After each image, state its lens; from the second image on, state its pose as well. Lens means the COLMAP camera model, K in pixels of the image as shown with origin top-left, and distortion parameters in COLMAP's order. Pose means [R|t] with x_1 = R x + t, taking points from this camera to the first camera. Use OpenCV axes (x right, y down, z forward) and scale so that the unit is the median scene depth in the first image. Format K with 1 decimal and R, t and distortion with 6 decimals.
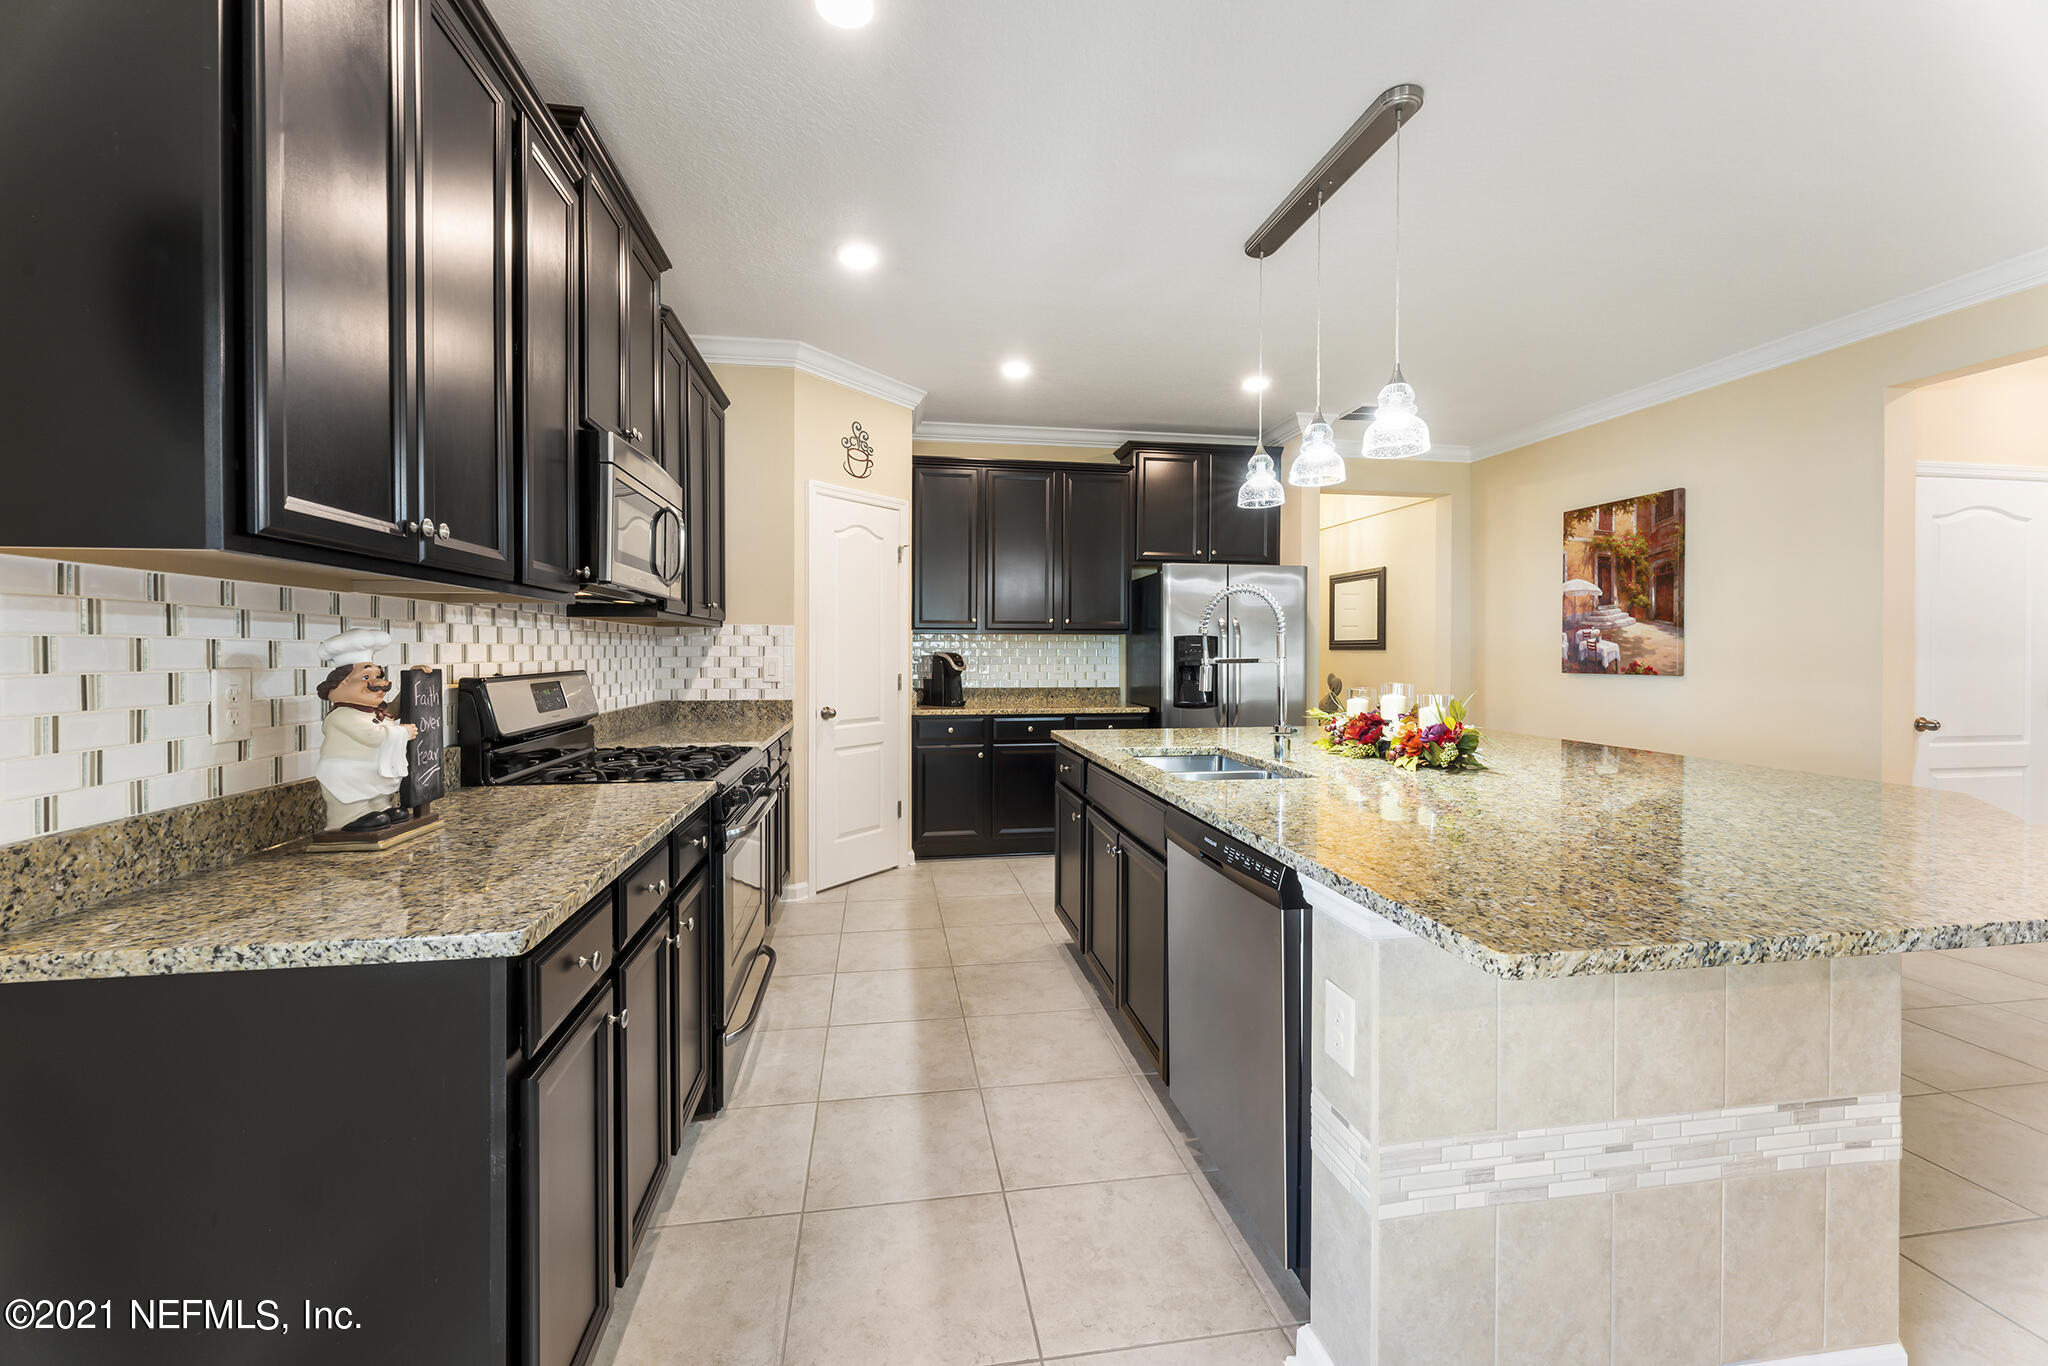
lens RADIAL K [[813.7, 0, 1009.3], [0, 813.7, 657.8], [0, 0, 1]] dist [-0.000146, -0.000102]
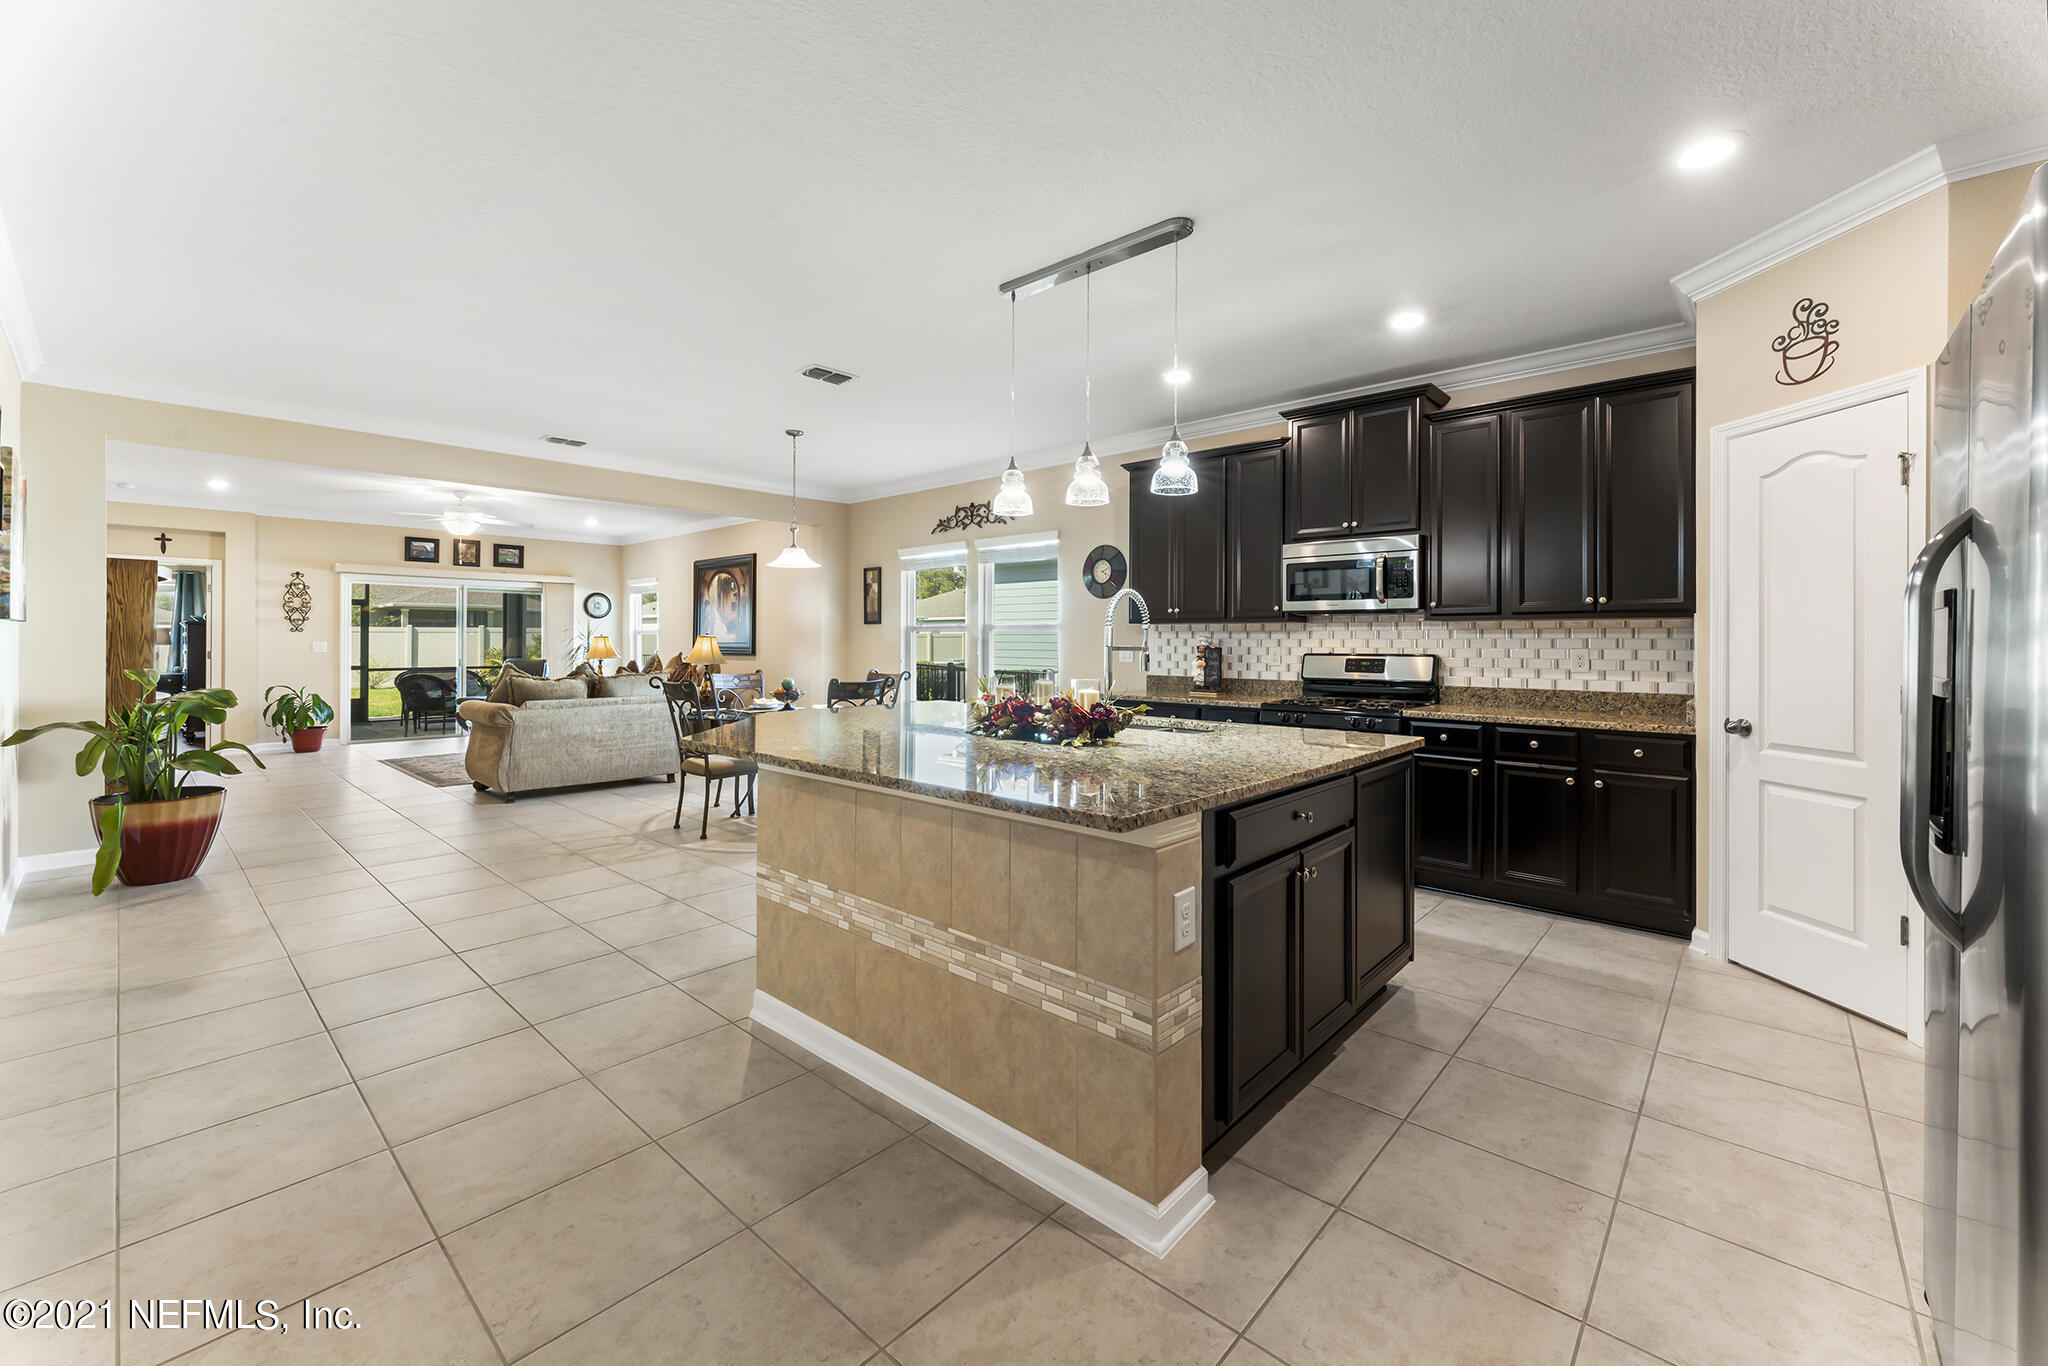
lens RADIAL K [[827.1, 0, 1017.7], [0, 827.1, 641.2], [0, 0, 1]] dist [0.002031, -0.000234]
pose [[-0.779929, -0.002616, -0.625863, 1.135016], [-0.009506, 0.999925, 0.007667, -0.015691], [0.625796, 0.011930, -0.779895, 1.746650]]
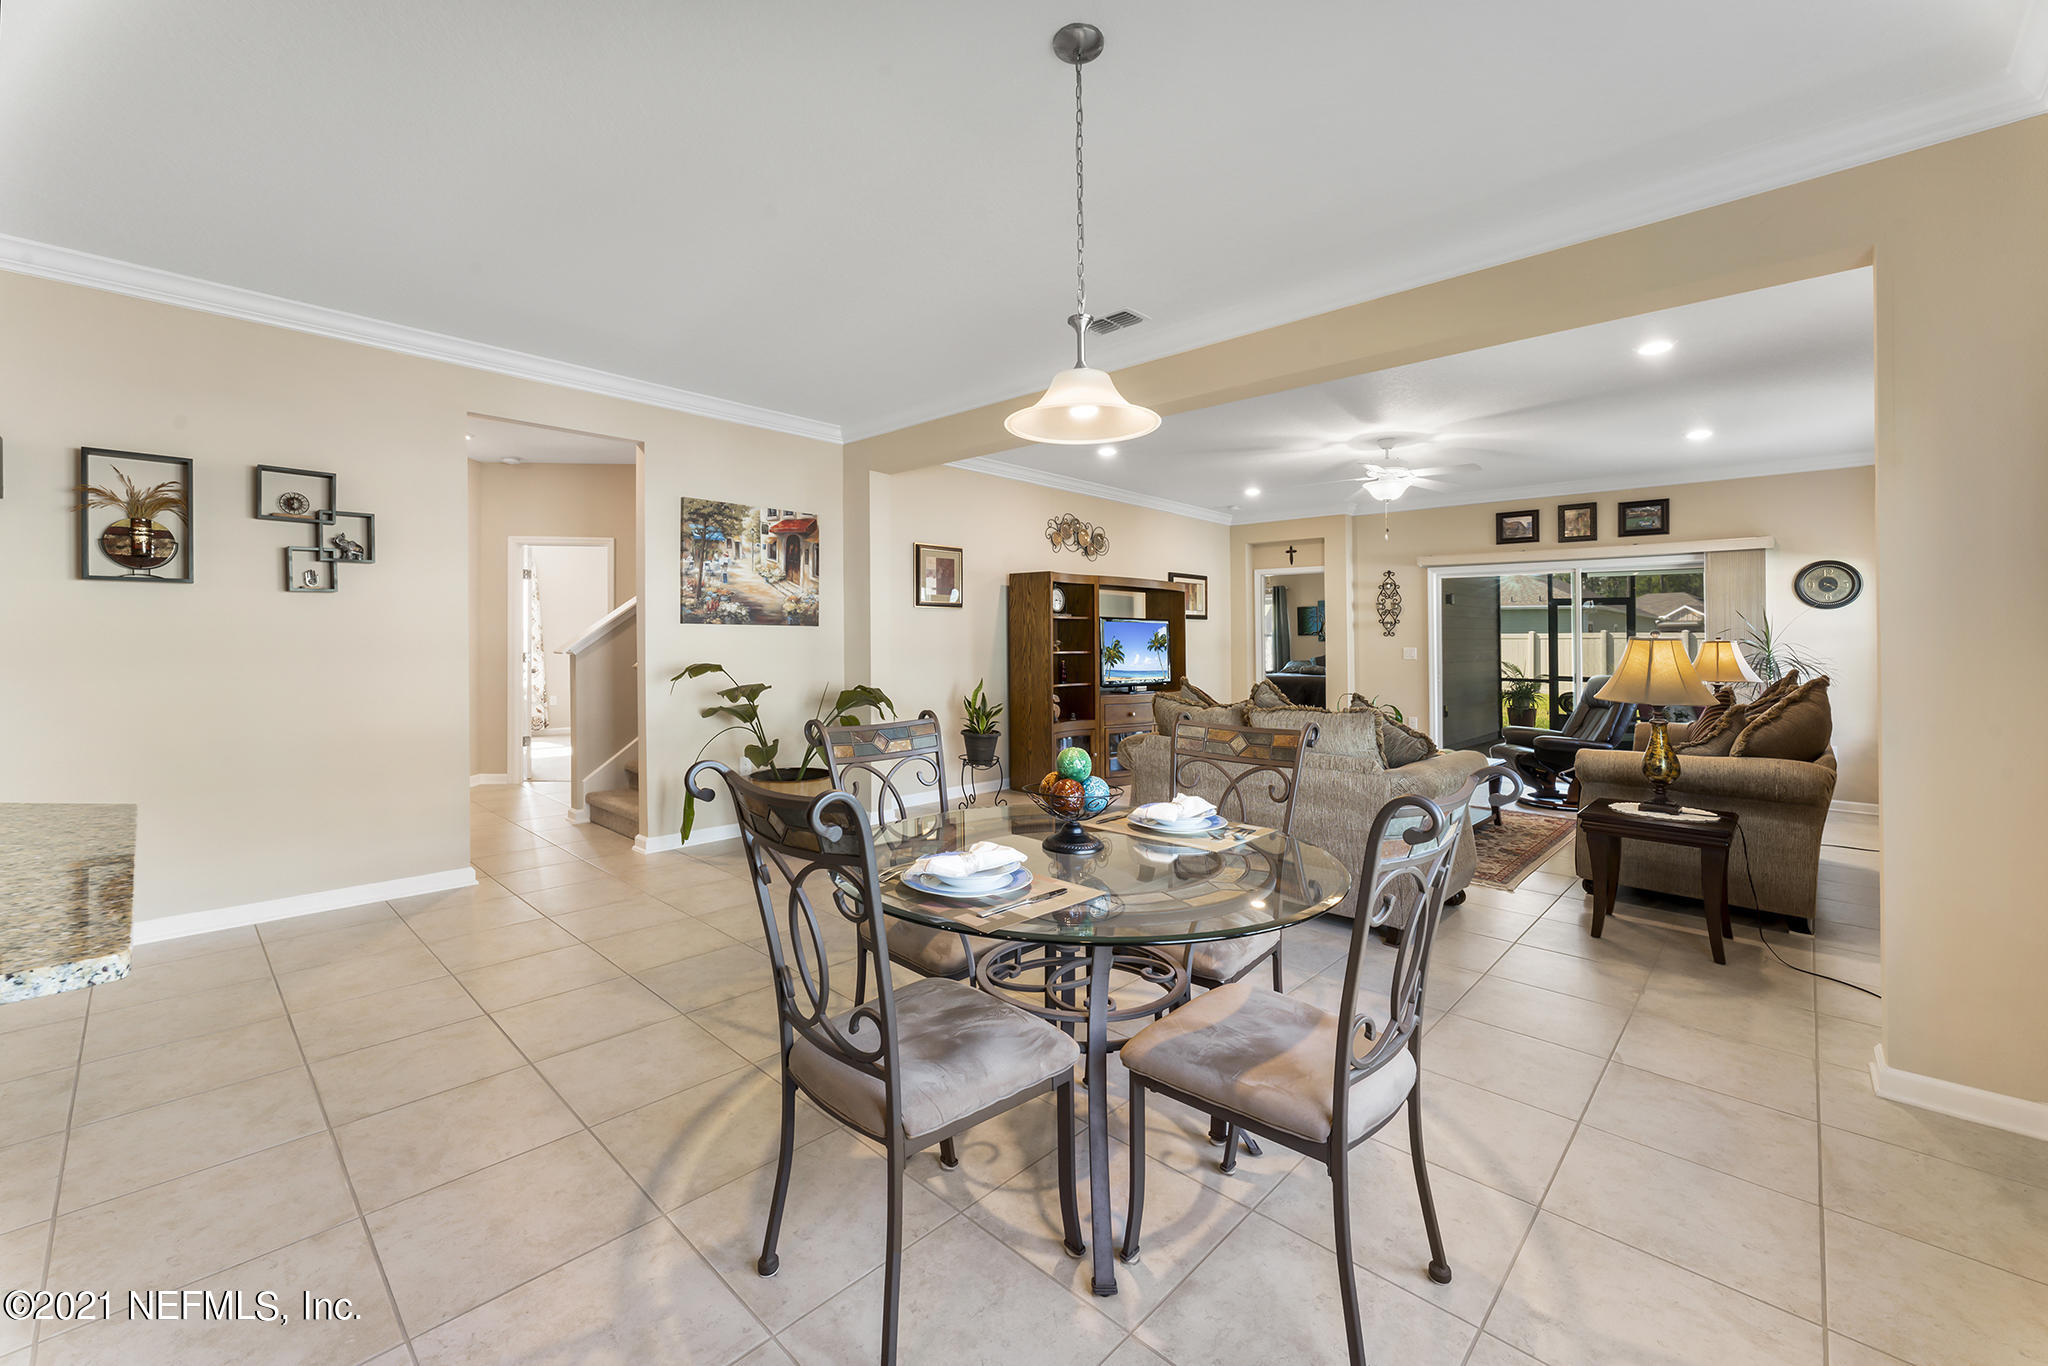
lens RADIAL K [[820.7, 0, 1006.1], [0, 820.7, 617.1], [0, 0, 1]] dist [0.002713, 0.000087]
pose [[-0.600472, 0.015580, 0.799494, -0.264717], [-0.002177, 0.999775, -0.021118, -0.003711], [-0.799643, -0.014421, -0.600303, 0.260864]]
